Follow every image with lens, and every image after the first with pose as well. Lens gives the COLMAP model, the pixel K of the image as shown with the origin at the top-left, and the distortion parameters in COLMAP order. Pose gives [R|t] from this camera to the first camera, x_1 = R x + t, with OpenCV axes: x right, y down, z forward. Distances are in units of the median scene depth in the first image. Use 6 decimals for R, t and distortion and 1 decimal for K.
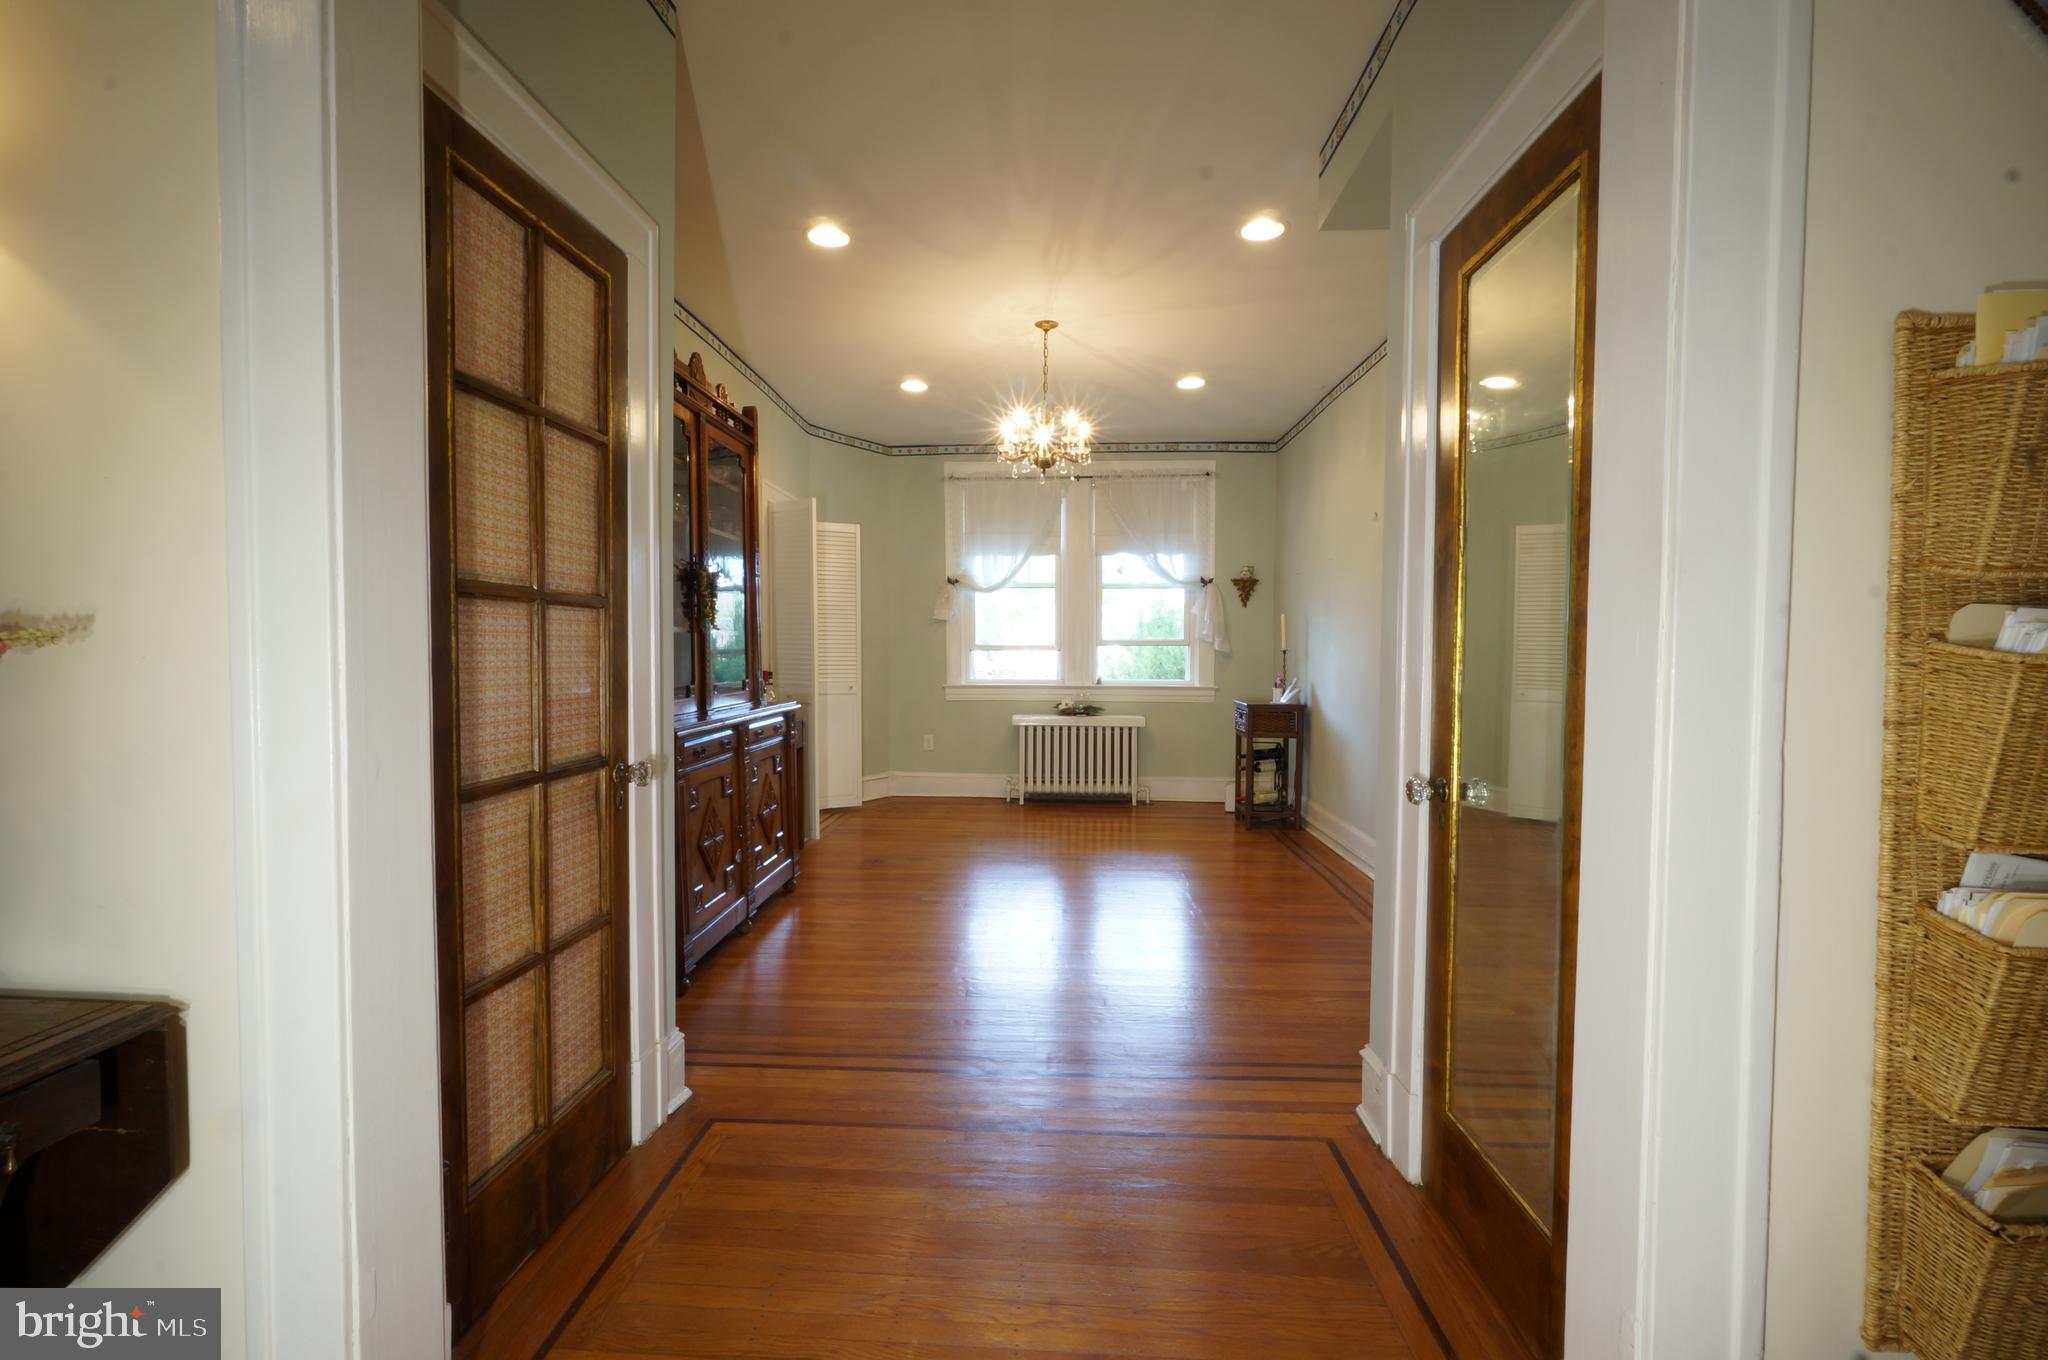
lens RADIAL K [[882.8, 0, 1024.0], [0, 882.8, 680.0], [0, 0, 1]] dist [-0.006611, 0.005274]
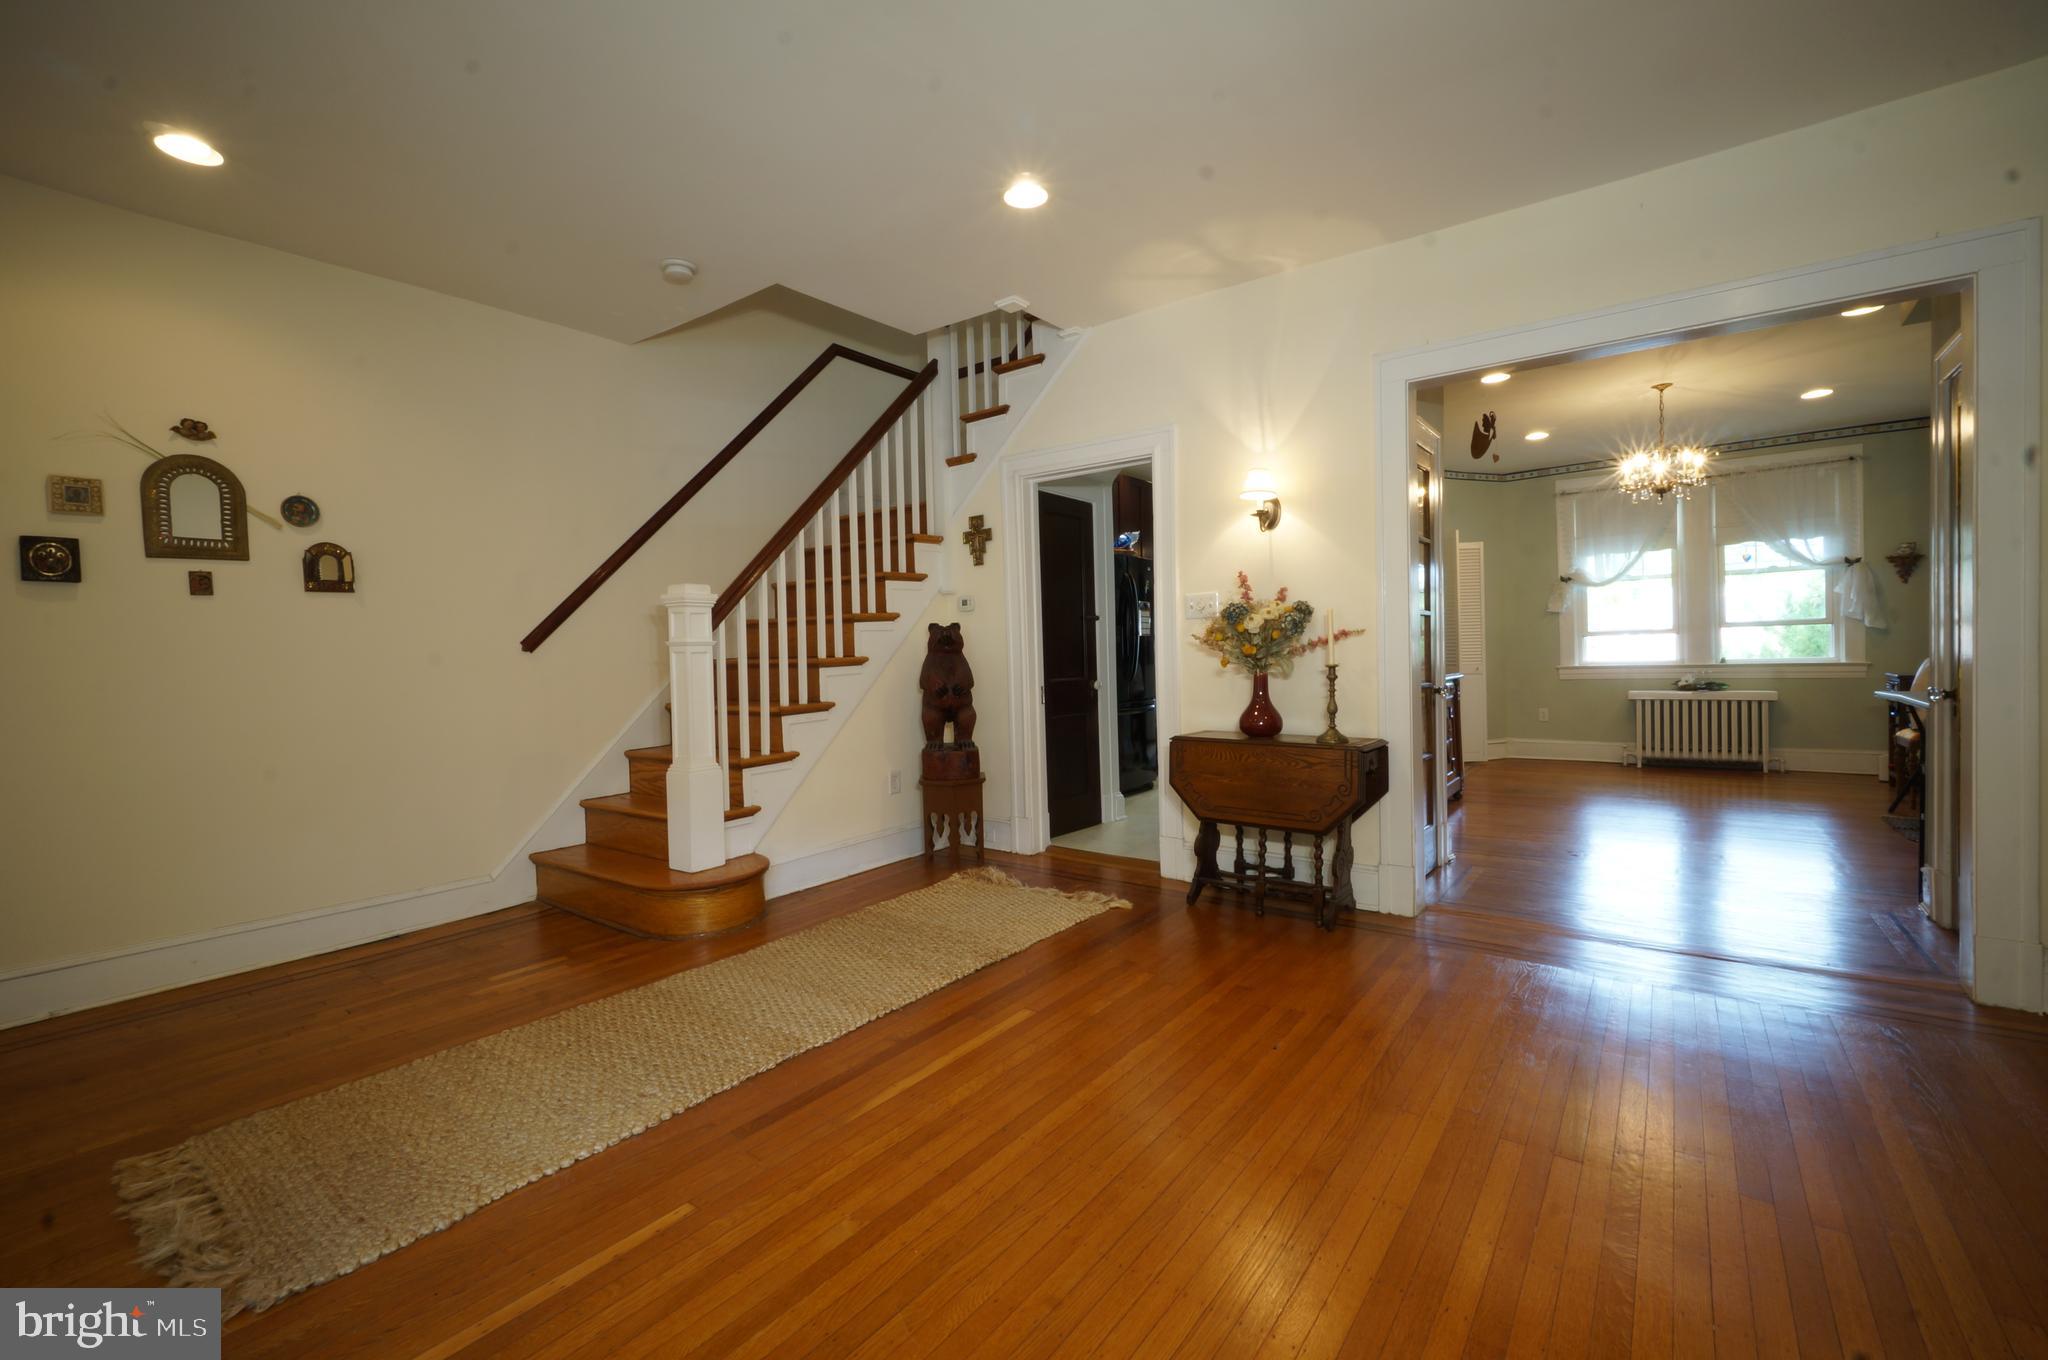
lens RADIAL K [[882.8, 0, 1024.0], [0, 882.8, 680.0], [0, 0, 1]] dist [-0.006611, 0.005274]
pose [[0.826729, -0.014163, -0.562423, -0.018601], [0.015027, 0.999882, -0.003090, 0.017288], [0.562400, -0.005897, 0.826844, -0.410134]]
